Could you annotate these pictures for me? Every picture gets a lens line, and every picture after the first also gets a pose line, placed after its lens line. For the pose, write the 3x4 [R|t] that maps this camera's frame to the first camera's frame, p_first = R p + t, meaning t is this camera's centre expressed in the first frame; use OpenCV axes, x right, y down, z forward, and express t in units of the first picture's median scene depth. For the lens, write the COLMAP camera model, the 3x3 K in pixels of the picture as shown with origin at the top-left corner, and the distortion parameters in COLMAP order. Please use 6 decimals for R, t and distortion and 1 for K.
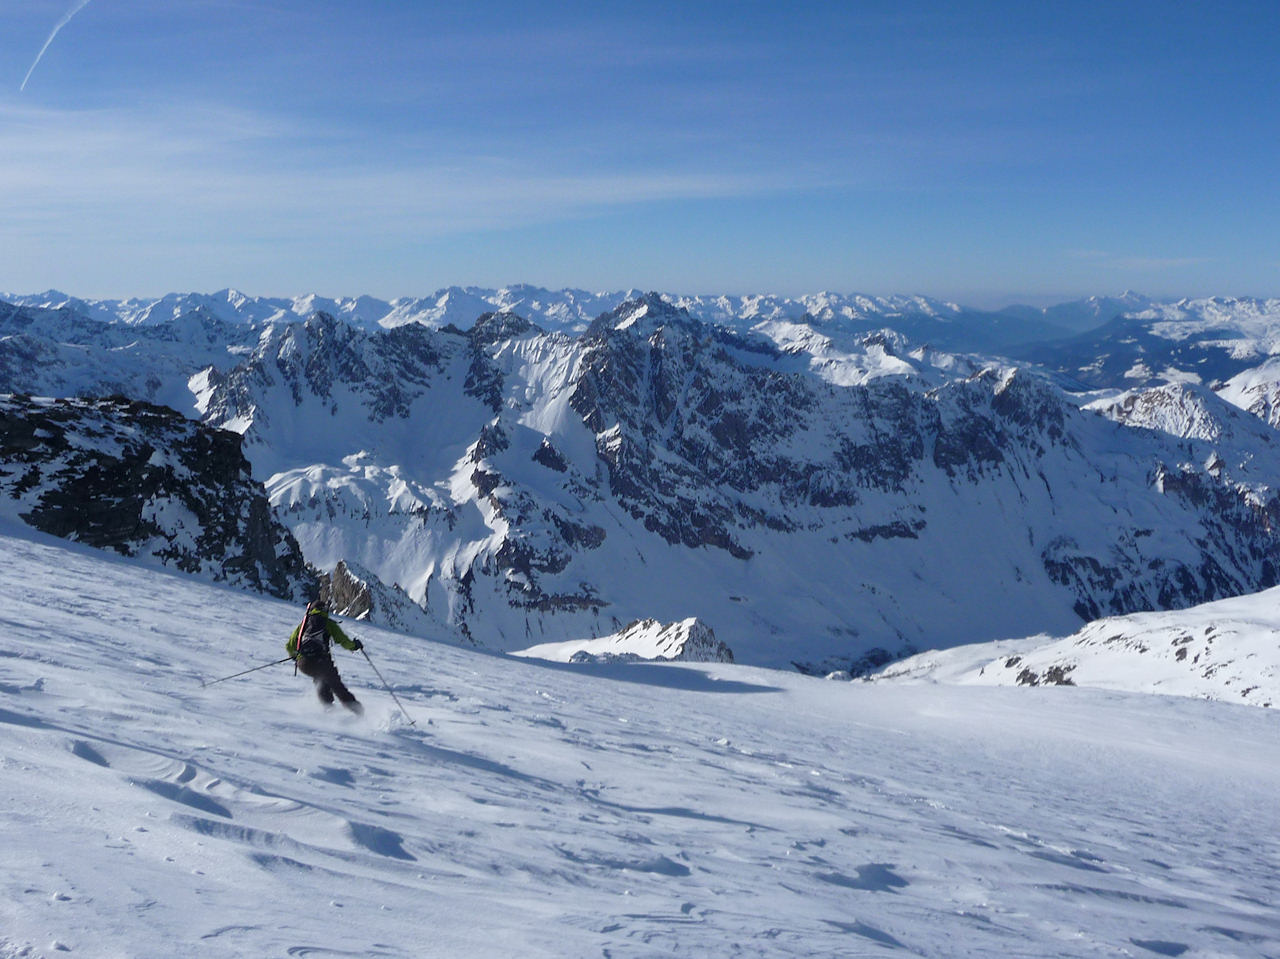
lens RADIAL K [[1095.3, 0, 637.2], [0, 1095.3, 483.0], [0, 0, 1]] dist [-0.046072, 0.052132]
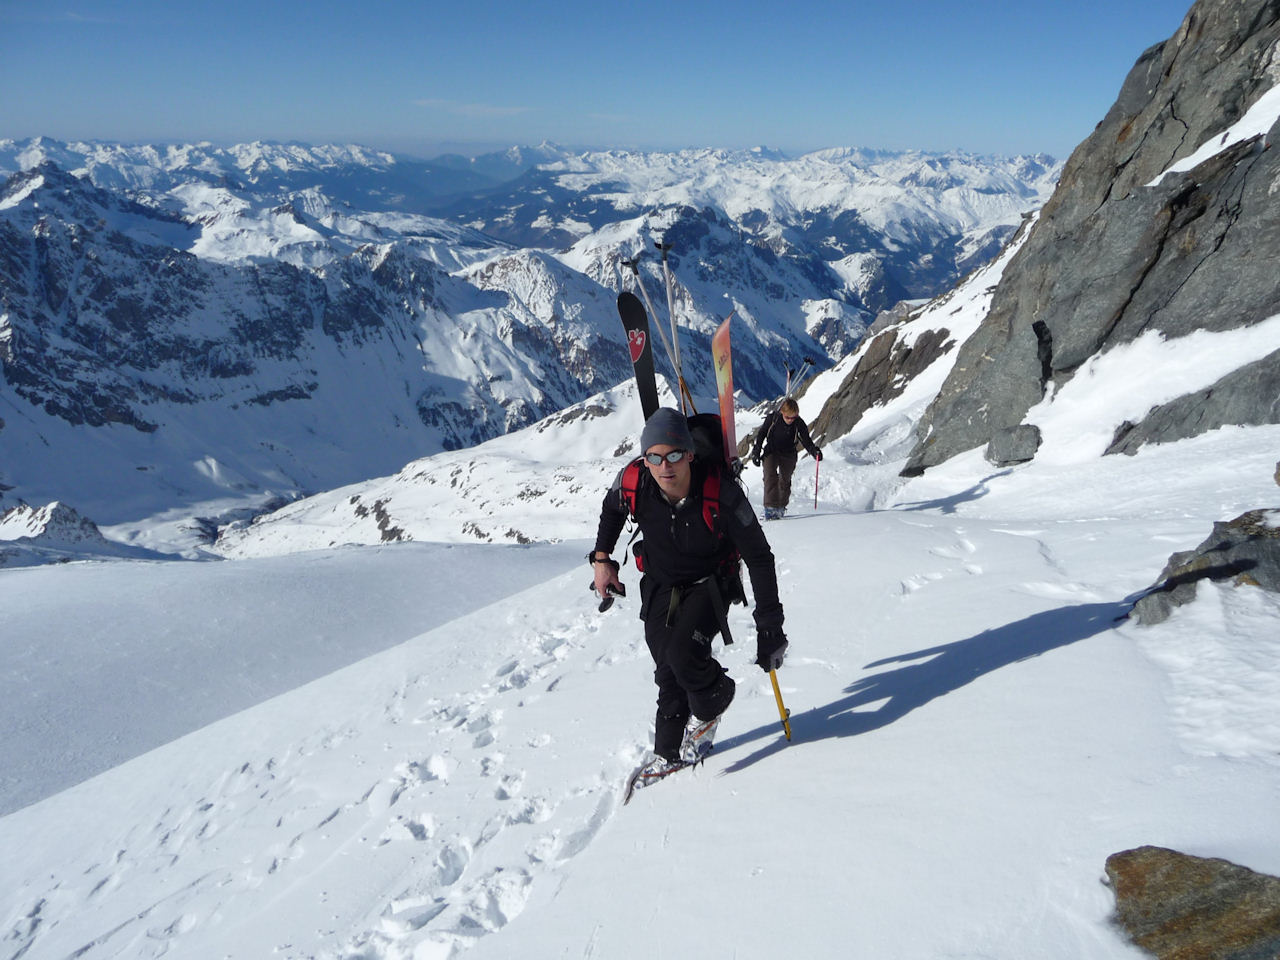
lens RADIAL K [[1095.3, 0, 642.3], [0, 1095.3, 471.7], [0, 0, 1]] dist [-0.046072, 0.052132]
pose [[0.896164, -0.114175, 0.428782, 0.062777], [0.050604, 0.986322, 0.156873, -0.036309], [-0.440828, -0.118886, 0.889683, -0.201128]]
